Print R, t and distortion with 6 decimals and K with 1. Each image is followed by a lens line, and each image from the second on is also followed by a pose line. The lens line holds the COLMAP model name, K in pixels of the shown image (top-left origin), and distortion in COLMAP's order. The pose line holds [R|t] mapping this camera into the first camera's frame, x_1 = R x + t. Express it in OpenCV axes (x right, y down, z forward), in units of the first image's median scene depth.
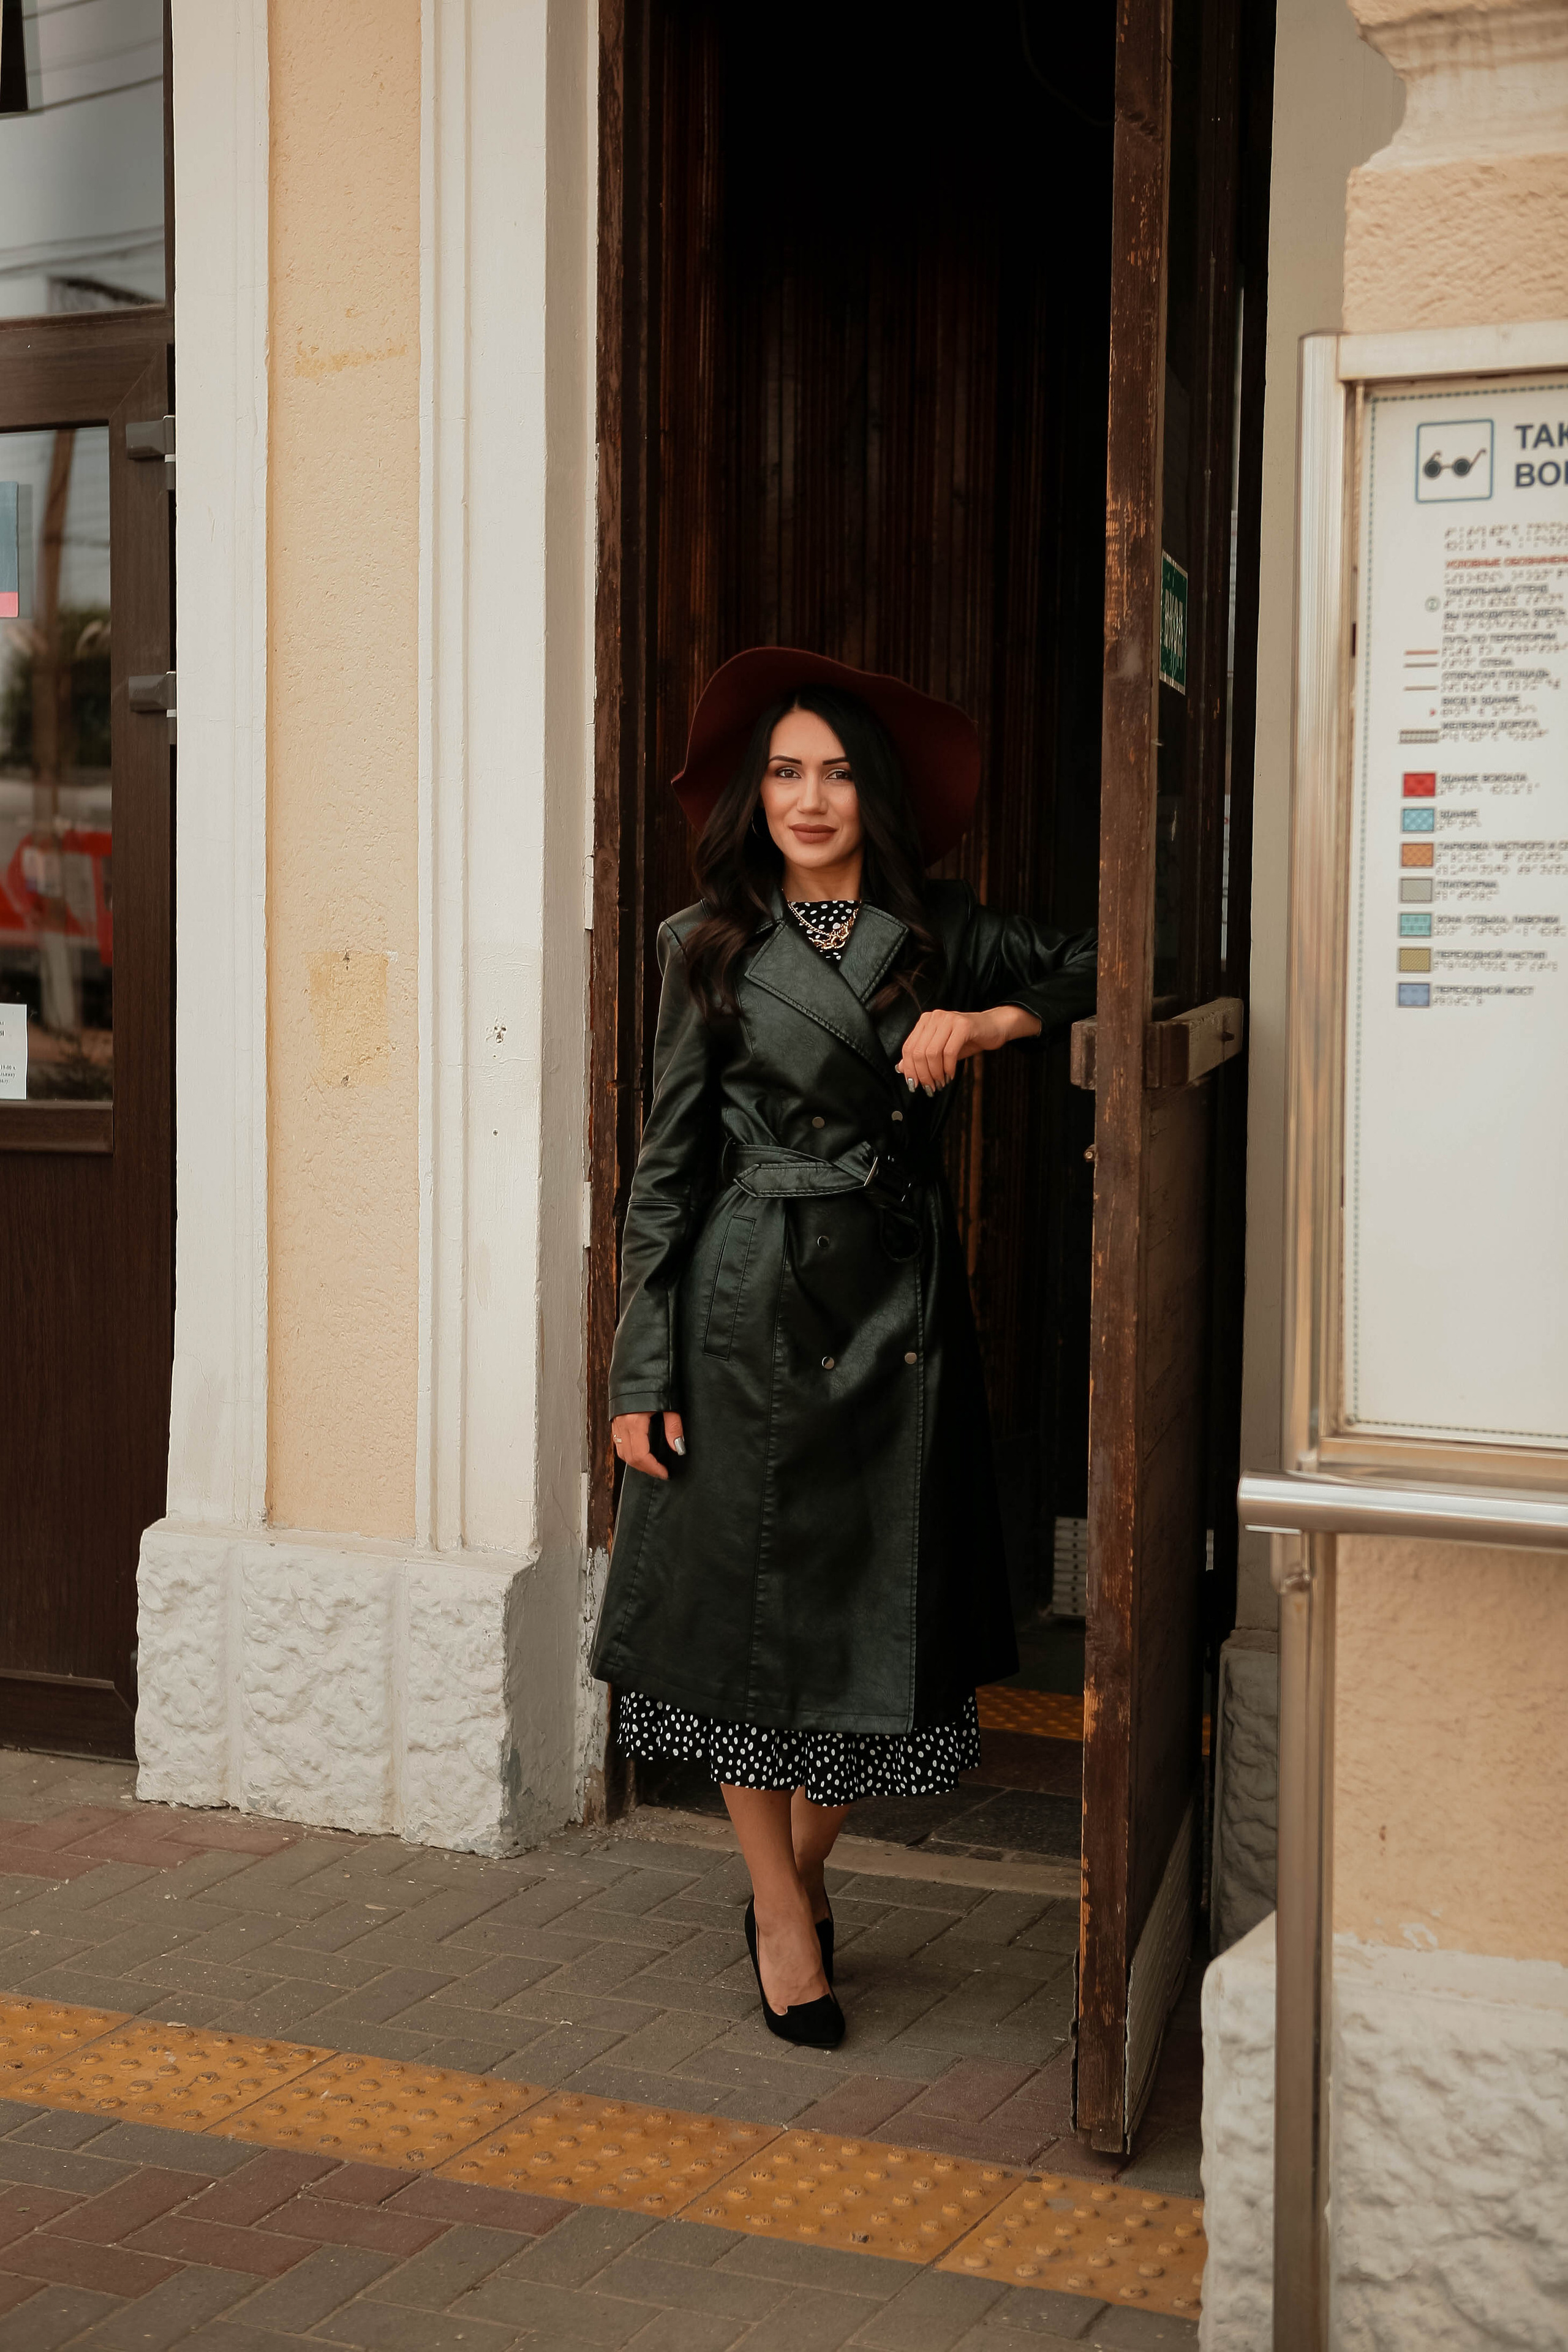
lens RADIAL K [[3426.3, 0, 785.8], [0, 3426.3, 1175.0], [0, 0, 1]] dist [0.111201, 0.000000]
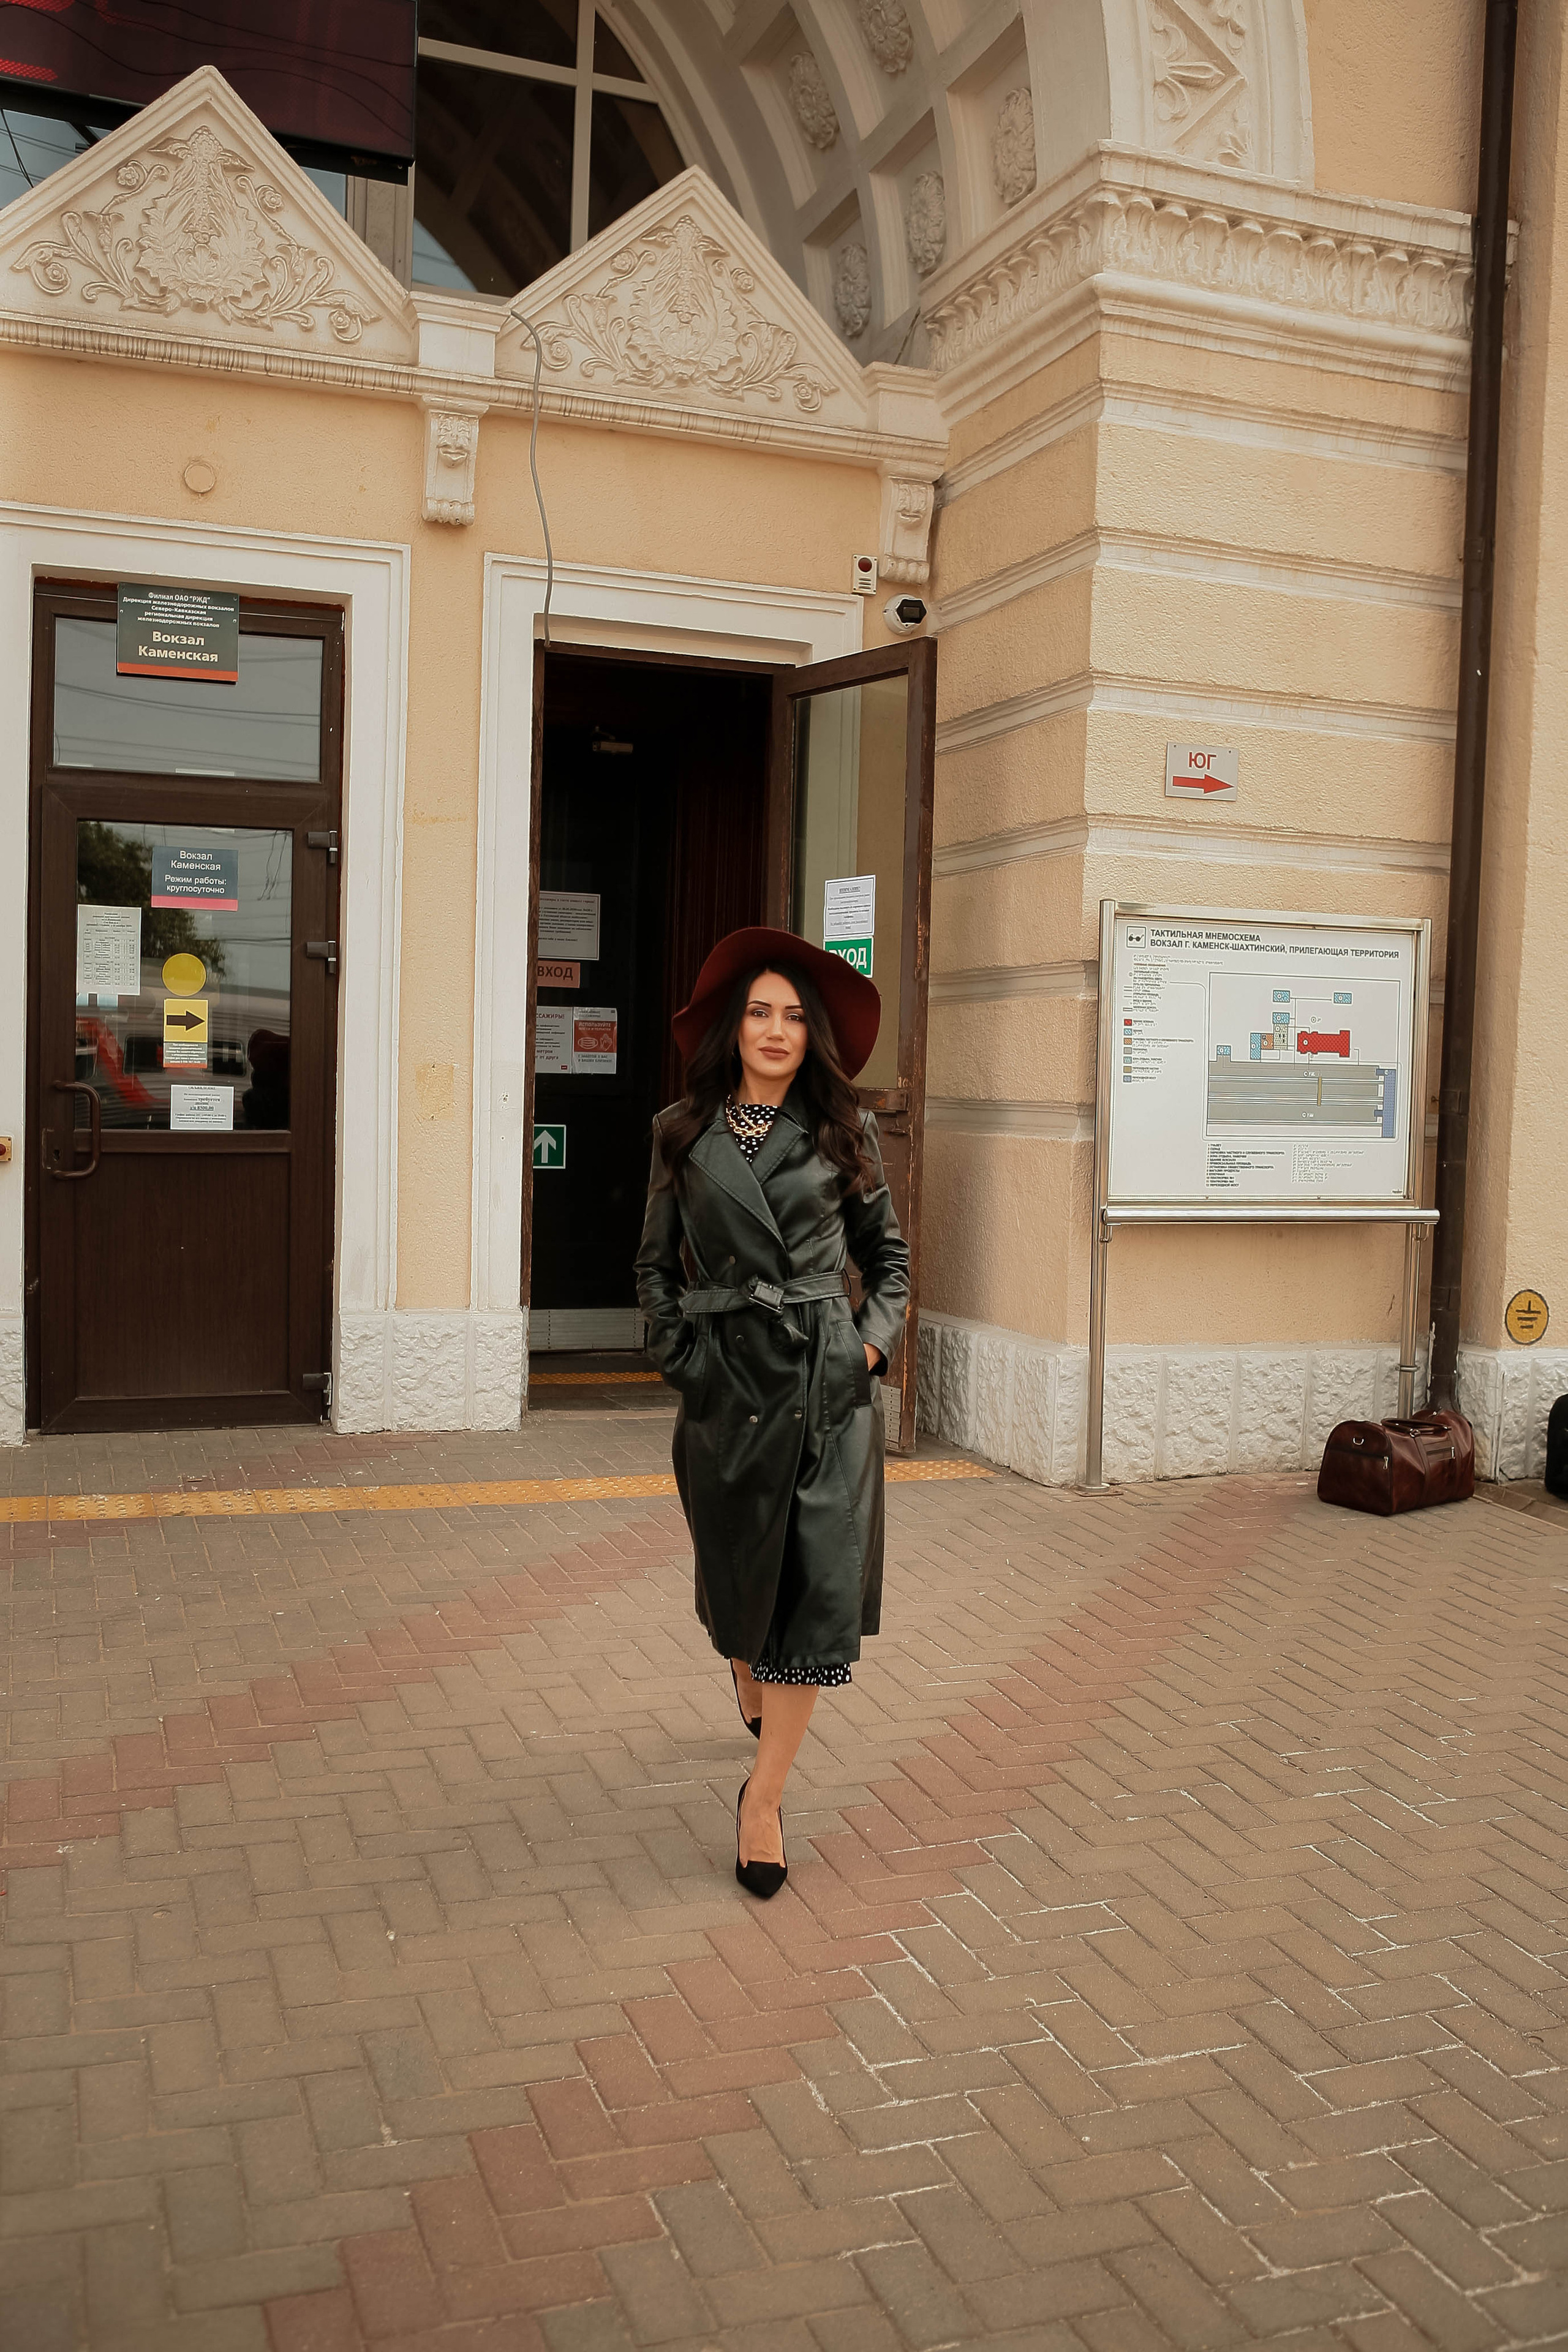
lens RADIAL K [[1969.0, 0, 781.8], [0, 1969.0, 1173.4], [0, 0, 1]] dist [-0.062966, -0.005093]
pose [[0.706657, -0.028866, 0.706967, -1.514223], [0.038574, 0.999253, 0.002243, 0.028808], [-0.706504, 0.025685, 0.707243, -0.218339]]
